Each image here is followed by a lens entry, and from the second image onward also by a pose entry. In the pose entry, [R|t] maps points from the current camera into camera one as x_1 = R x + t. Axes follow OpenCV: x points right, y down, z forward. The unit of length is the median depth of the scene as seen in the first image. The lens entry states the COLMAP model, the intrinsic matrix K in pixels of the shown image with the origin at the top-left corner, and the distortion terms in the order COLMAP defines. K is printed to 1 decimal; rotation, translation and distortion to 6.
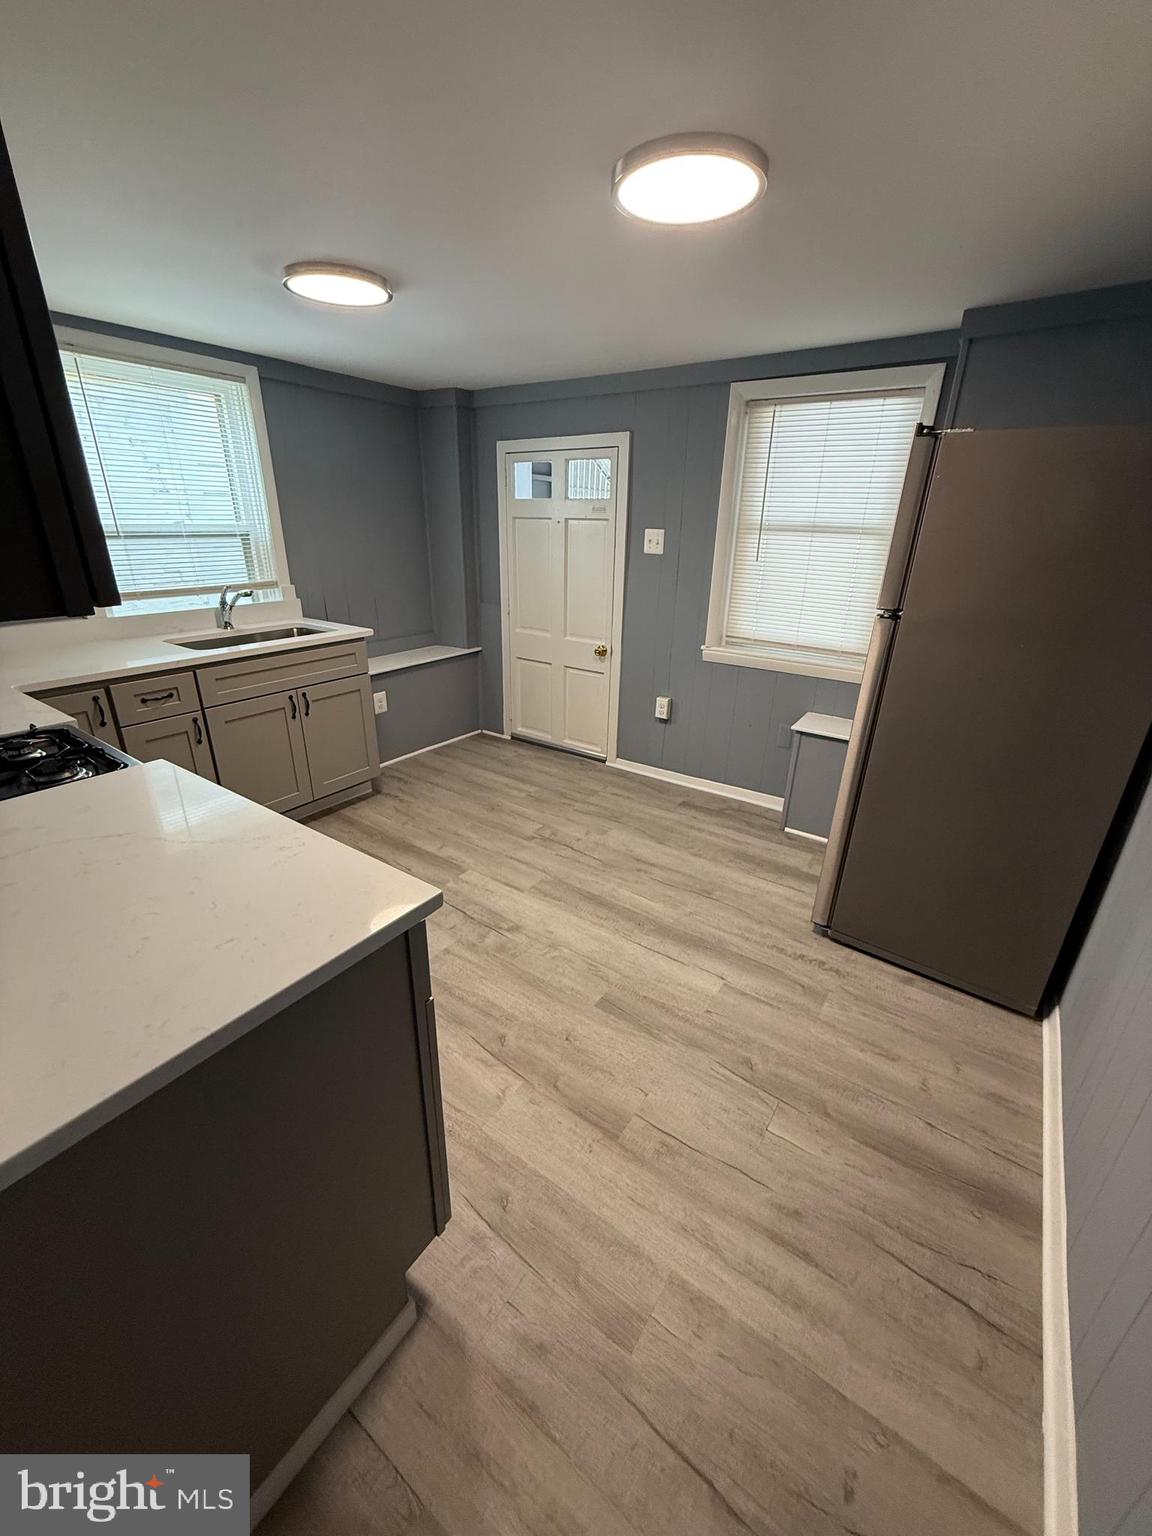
lens RADIAL K [[610.2, 0, 575.8], [0, 610.2, 764.0], [0, 0, 1]] dist [0.000321, -0.000011]
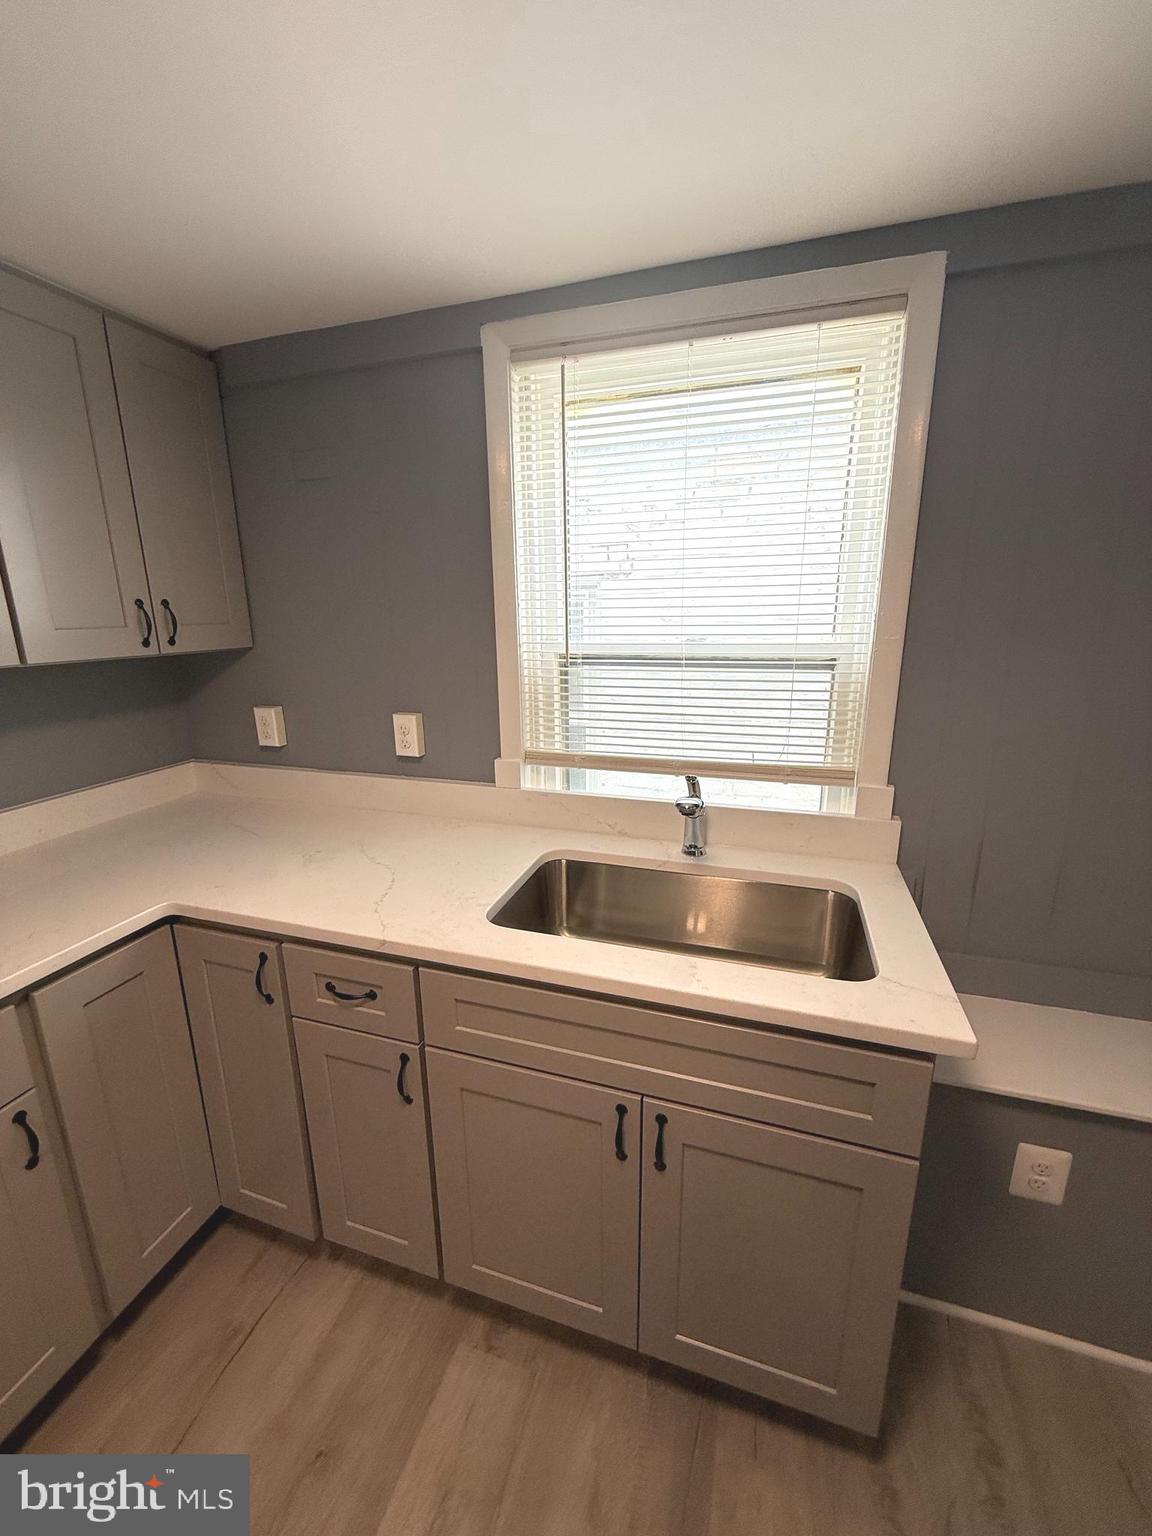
lens RADIAL K [[611.2, 0, 575.3], [0, 611.2, 764.6], [0, 0, 1]] dist [0.000067, 0.000280]
pose [[0.297762, 0.214737, -0.930175, -0.218780], [-0.340521, 0.934168, 0.106653, -0.397006], [0.891843, 0.284987, 0.351282, 0.950466]]
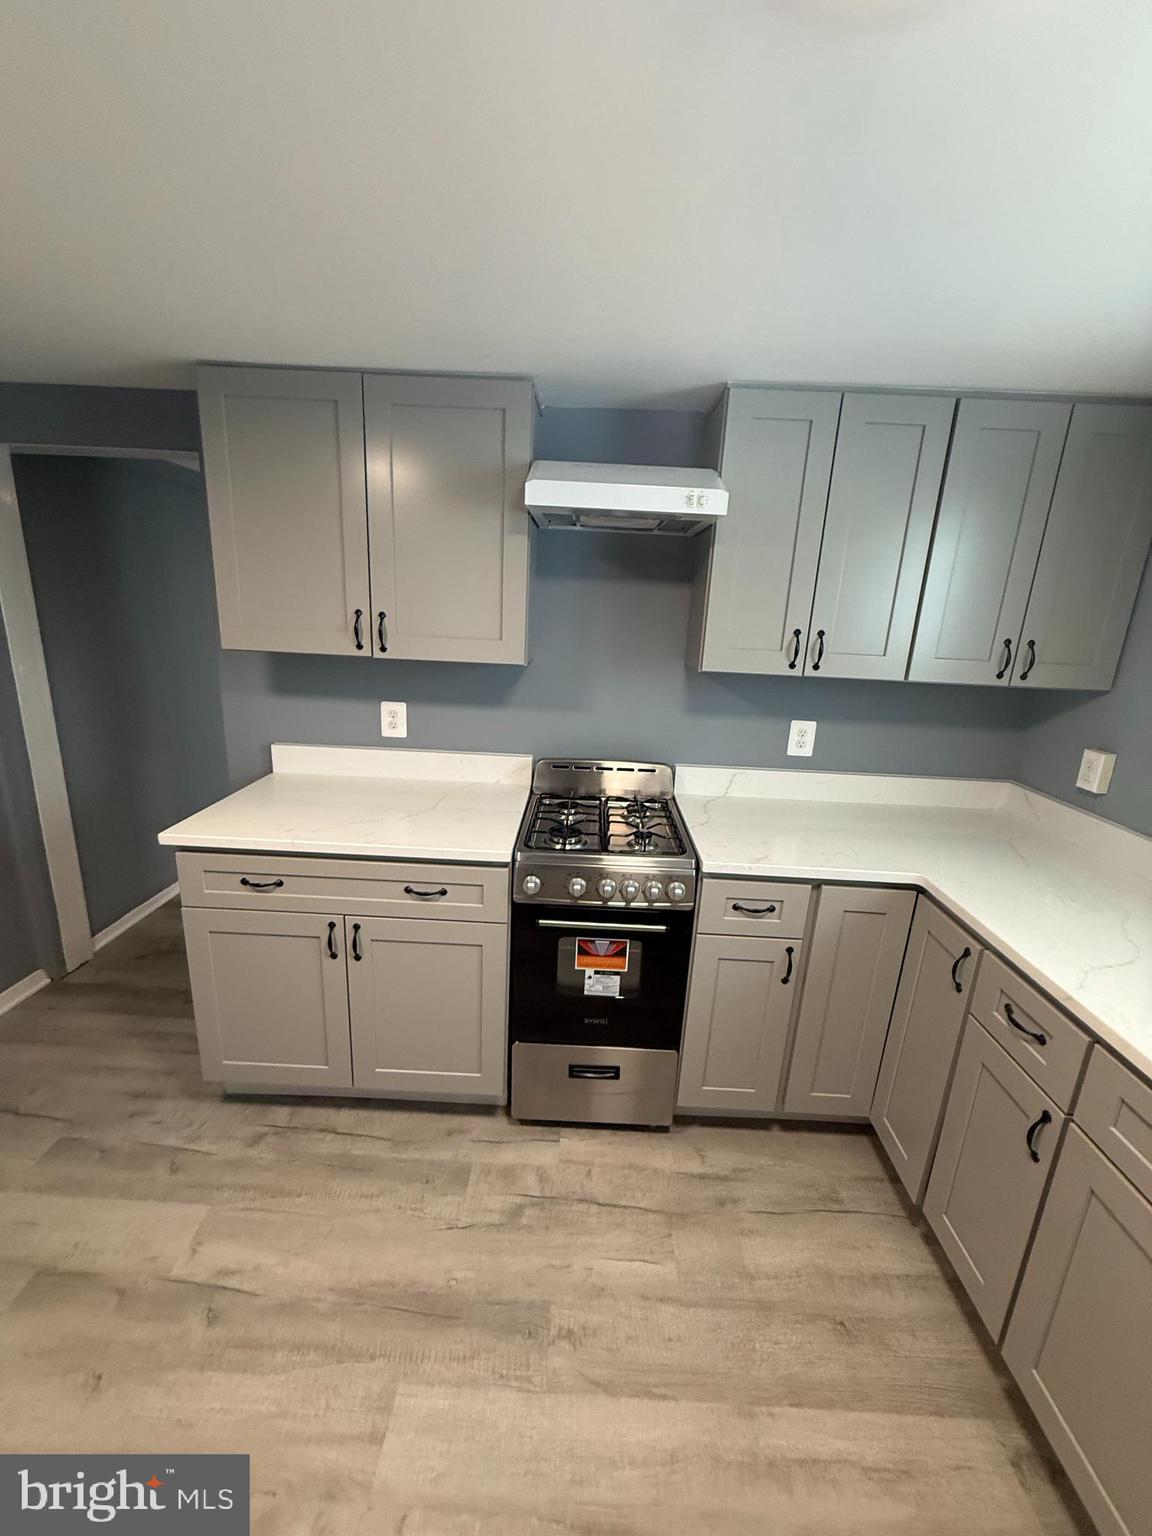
lens RADIAL K [[611.2, 0, 575.3], [0, 611.2, 764.6], [0, 0, 1]] dist [0.000067, 0.000280]
pose [[-0.829765, 0.083899, -0.551771, -0.106038], [-0.264282, 0.811705, 0.520855, -0.461256], [0.491574, 0.578011, -0.651351, 1.038333]]
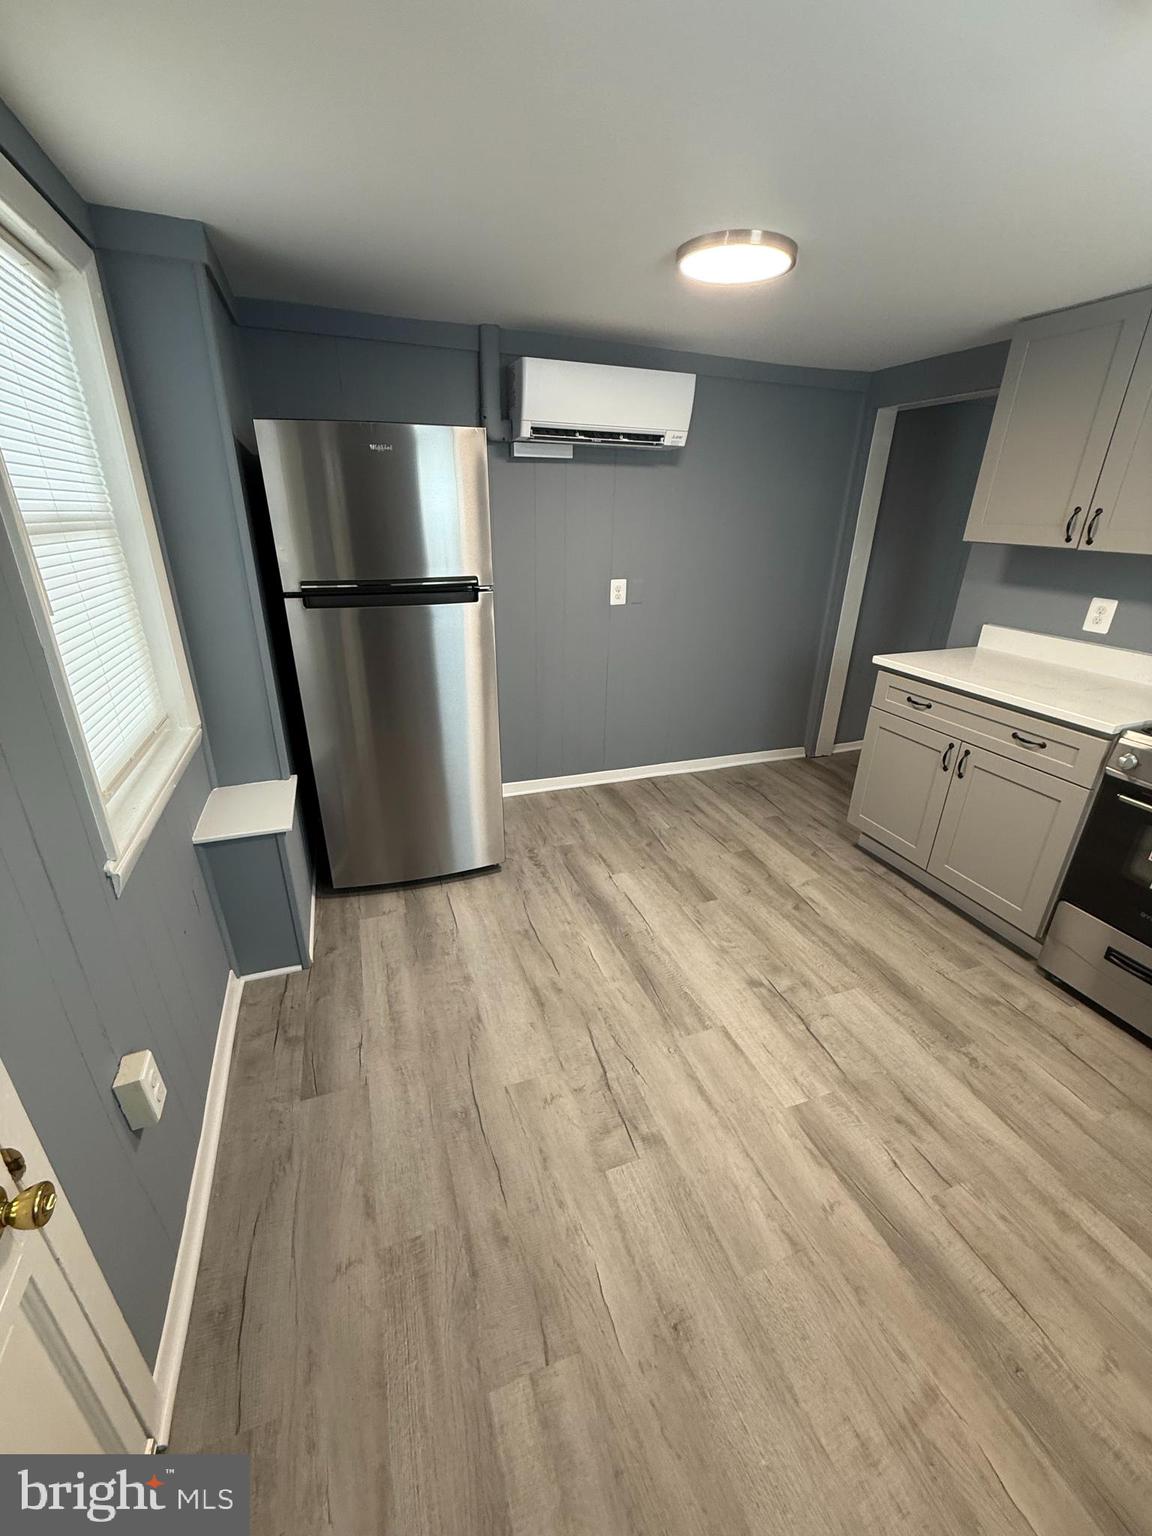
lens RADIAL K [[611.3, 0, 577.3], [0, 611.3, 762.9], [0, 0, 1]] dist [-0.000703, 0.000555]
pose [[-0.820099, -0.250417, 0.514518, -0.268404], [0.185685, 0.734042, 0.653226, -0.599793], [-0.541257, 0.631248, -0.555488, 1.437980]]
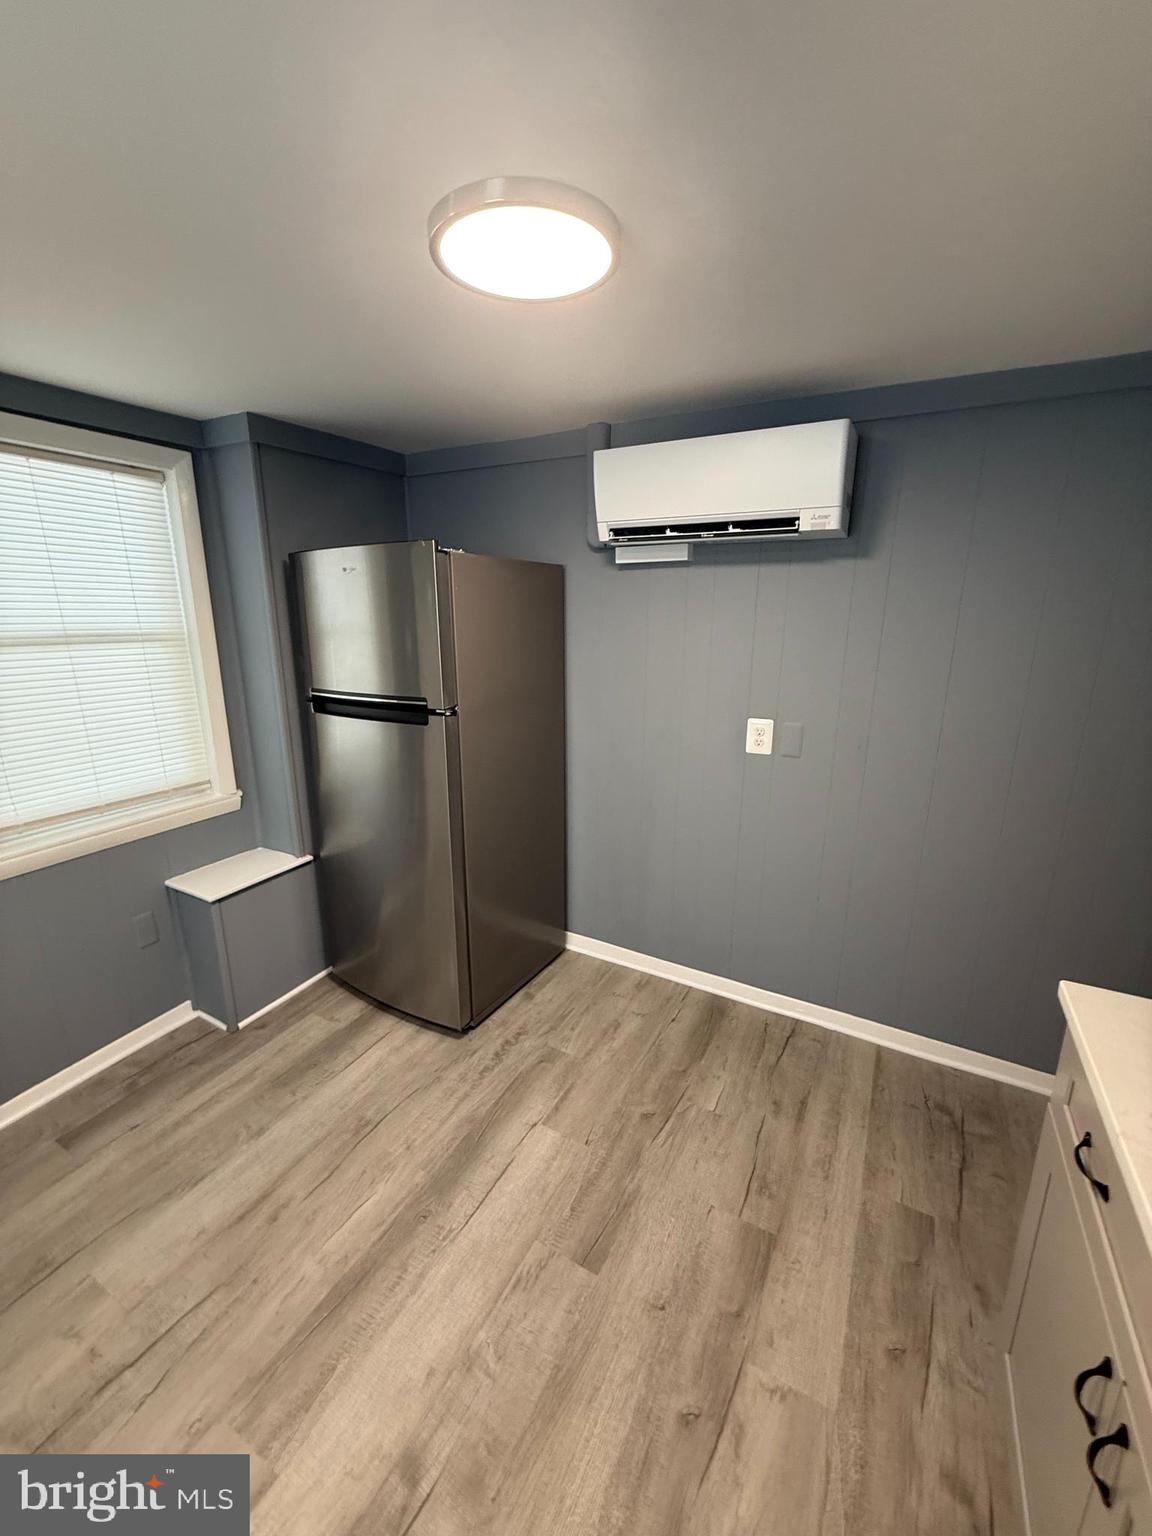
lens RADIAL K [[611.3, 0, 577.3], [0, 611.3, 762.9], [0, 0, 1]] dist [-0.000703, 0.000555]
pose [[-0.109691, -0.263709, 0.958345, -0.432232], [0.370910, 0.883658, 0.285611, -0.310610], [-0.922168, 0.386789, 0.000883, 0.666347]]
